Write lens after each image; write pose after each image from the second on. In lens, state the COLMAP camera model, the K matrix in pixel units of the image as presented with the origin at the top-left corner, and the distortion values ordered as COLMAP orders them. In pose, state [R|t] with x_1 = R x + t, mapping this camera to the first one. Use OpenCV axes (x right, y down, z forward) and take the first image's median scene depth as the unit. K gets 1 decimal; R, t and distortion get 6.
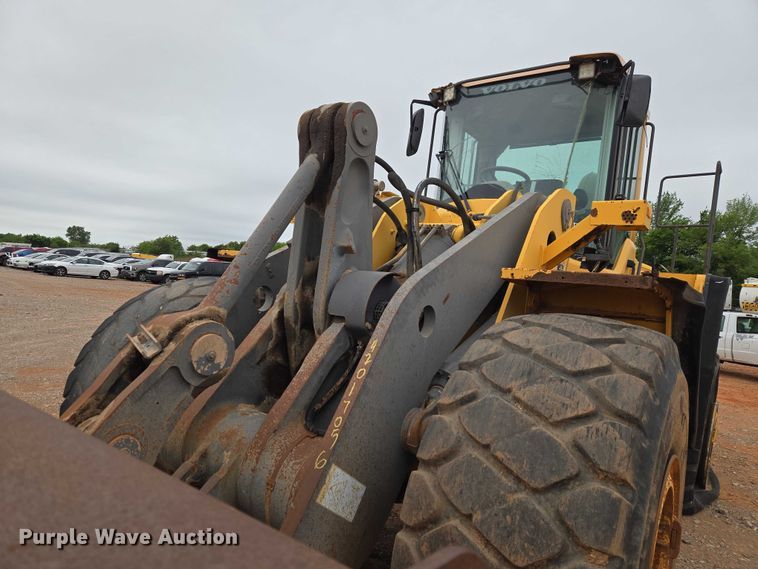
lens RADIAL K [[505.6, 0, 370.8], [0, 505.6, 292.6], [0, 0, 1]] dist [0.075848, -0.064656]
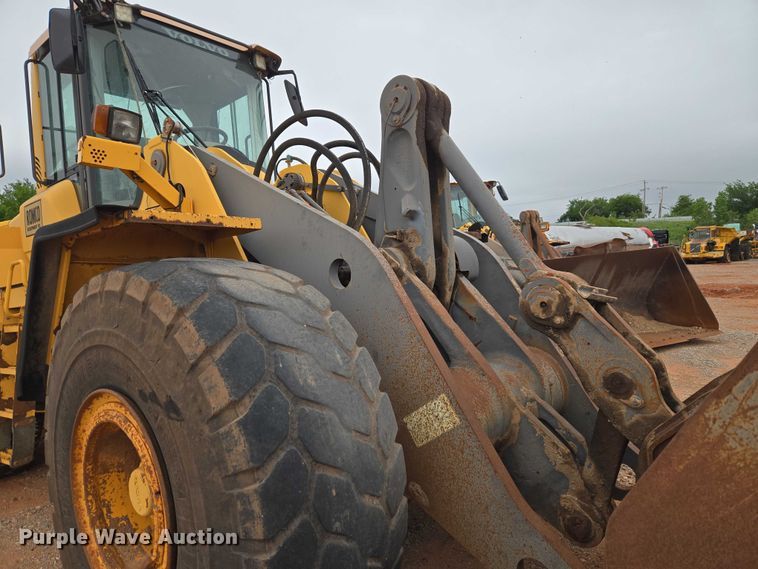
lens RADIAL K [[505.6, 0, 372.1], [0, 505.6, 290.3], [0, 0, 1]] dist [0.075848, -0.064656]
pose [[0.060232, -0.136607, 0.988793, -1.876352], [0.066029, 0.988967, 0.132609, -0.122576], [-0.995998, 0.057301, 0.068587, 1.626844]]
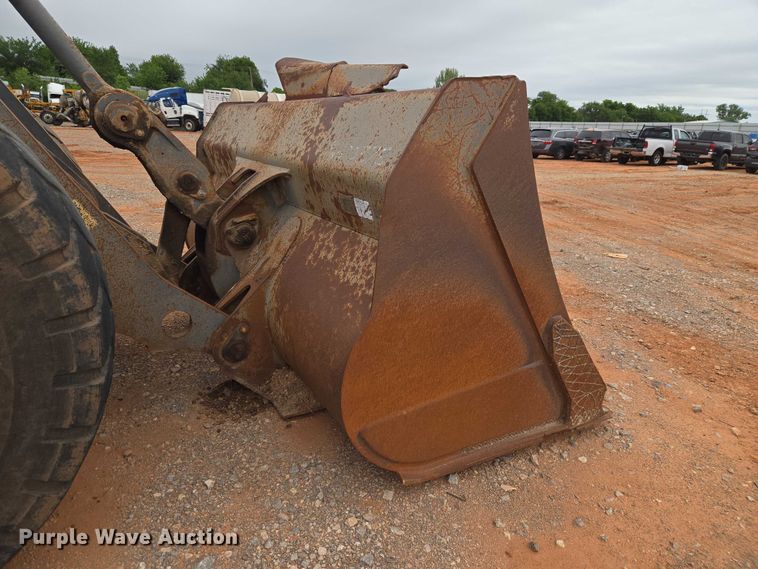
lens RADIAL K [[505.6, 0, 376.5], [0, 505.6, 288.1], [0, 0, 1]] dist [0.075848, -0.064656]
pose [[-0.905996, -0.238542, 0.349668, -1.871356], [-0.112702, 0.932205, 0.343935, -0.018943], [-0.408006, 0.272196, -0.871459, 2.445661]]
